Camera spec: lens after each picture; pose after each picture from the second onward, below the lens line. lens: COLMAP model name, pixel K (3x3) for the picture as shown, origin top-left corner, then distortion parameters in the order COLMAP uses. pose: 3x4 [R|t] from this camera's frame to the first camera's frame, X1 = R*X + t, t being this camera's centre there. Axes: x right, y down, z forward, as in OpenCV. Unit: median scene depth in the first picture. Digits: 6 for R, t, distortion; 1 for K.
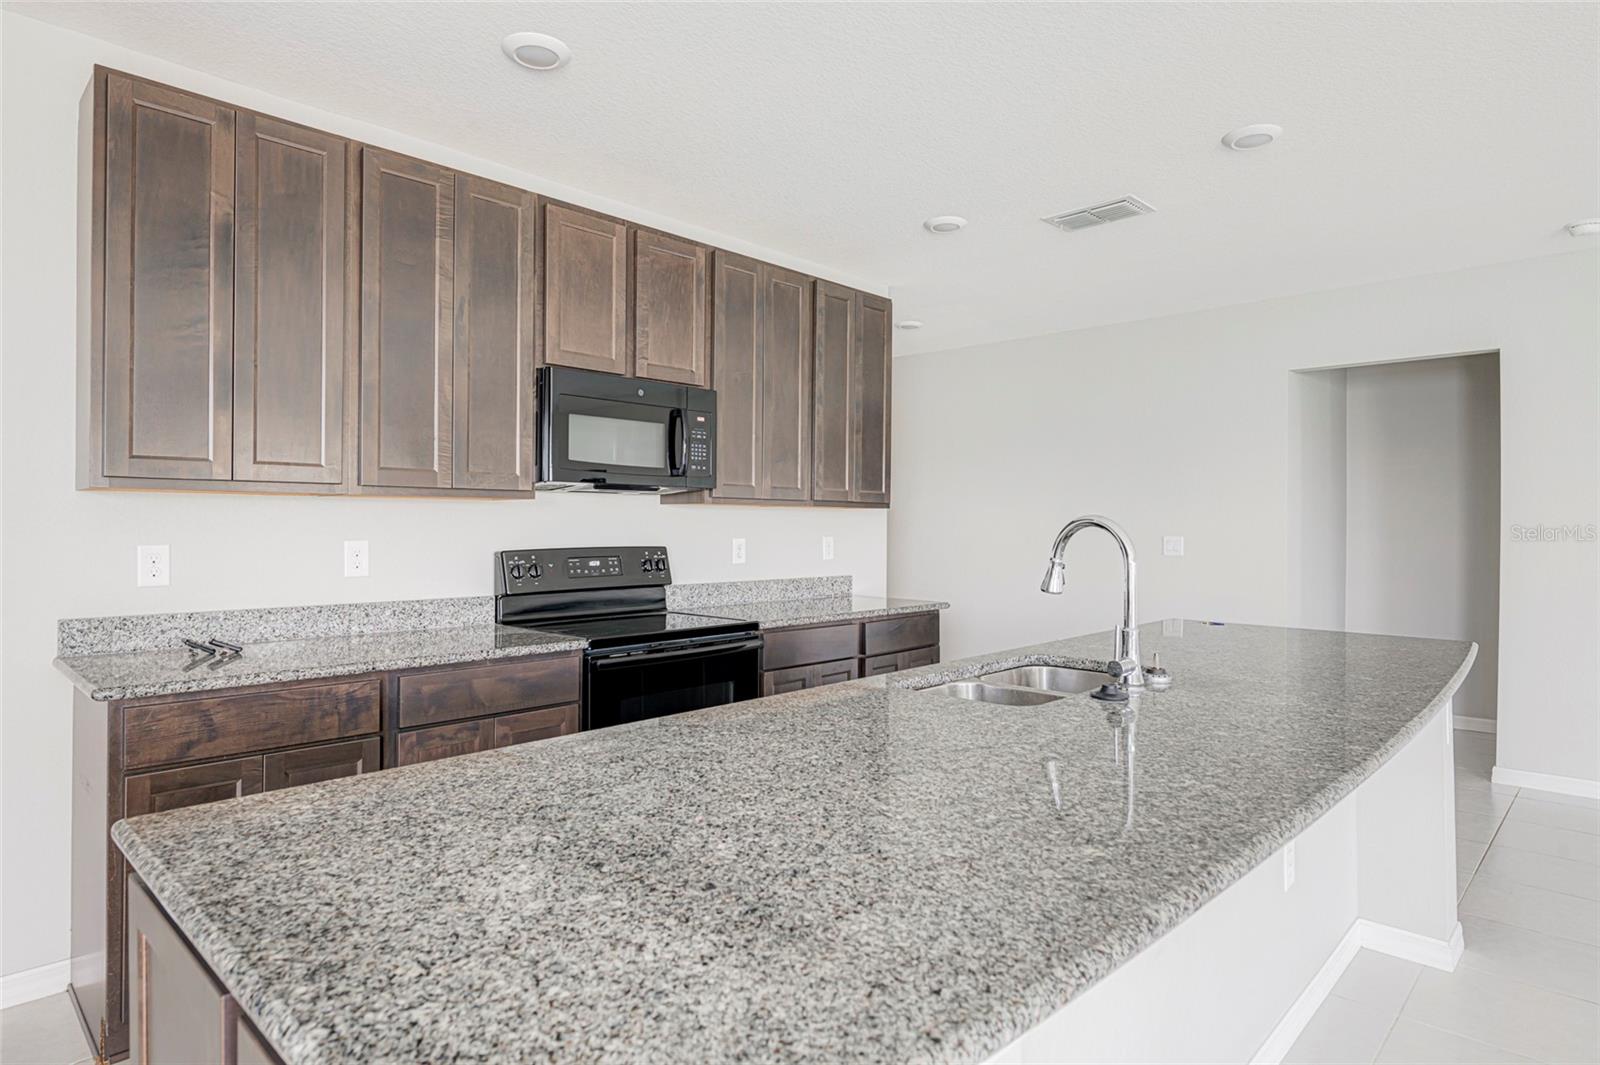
lens RADIAL K [[887.9, 0, 802.0], [0, 887.9, 523.6], [0, 0, 1]] dist [-0.009128, -0.000630]
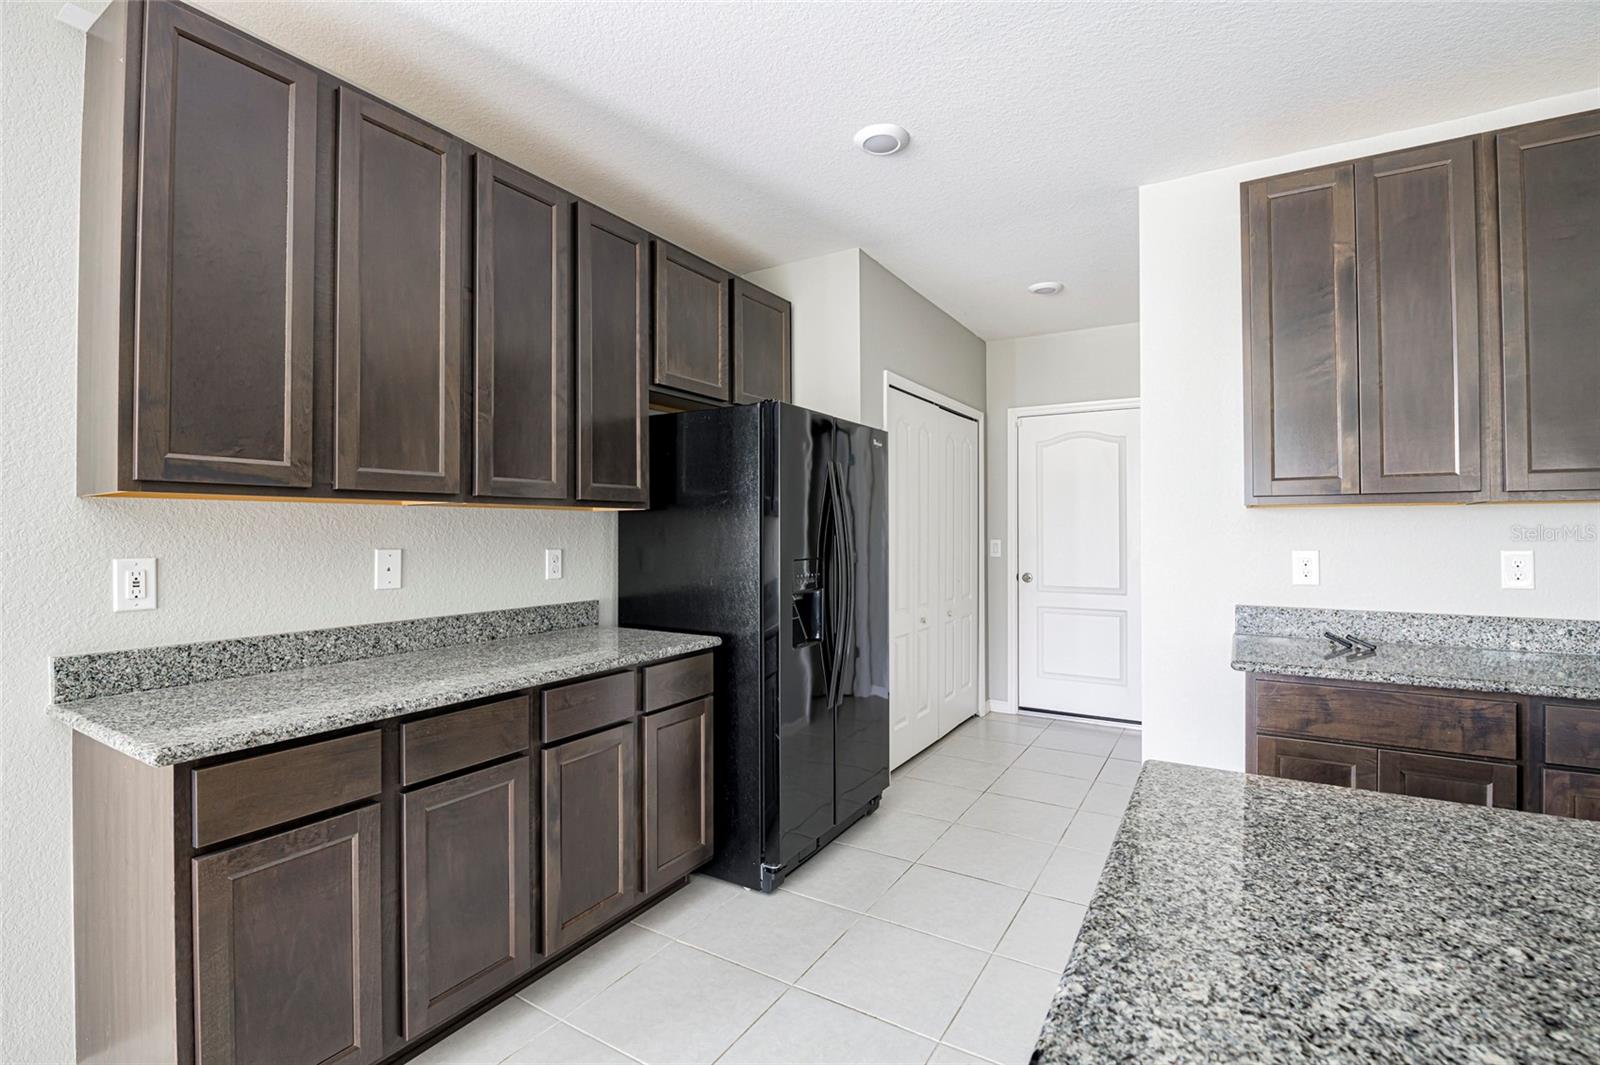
lens RADIAL K [[719.8, 0, 811.8], [0, 719.8, 524.5], [0, 0, 1]] dist [-0.018116, -0.000850]
pose [[0.224637, -0.014288, -0.974338, 0.075111], [0.002596, 0.999898, -0.014064, 0.000209], [0.974439, 0.000630, 0.224651, 0.132688]]
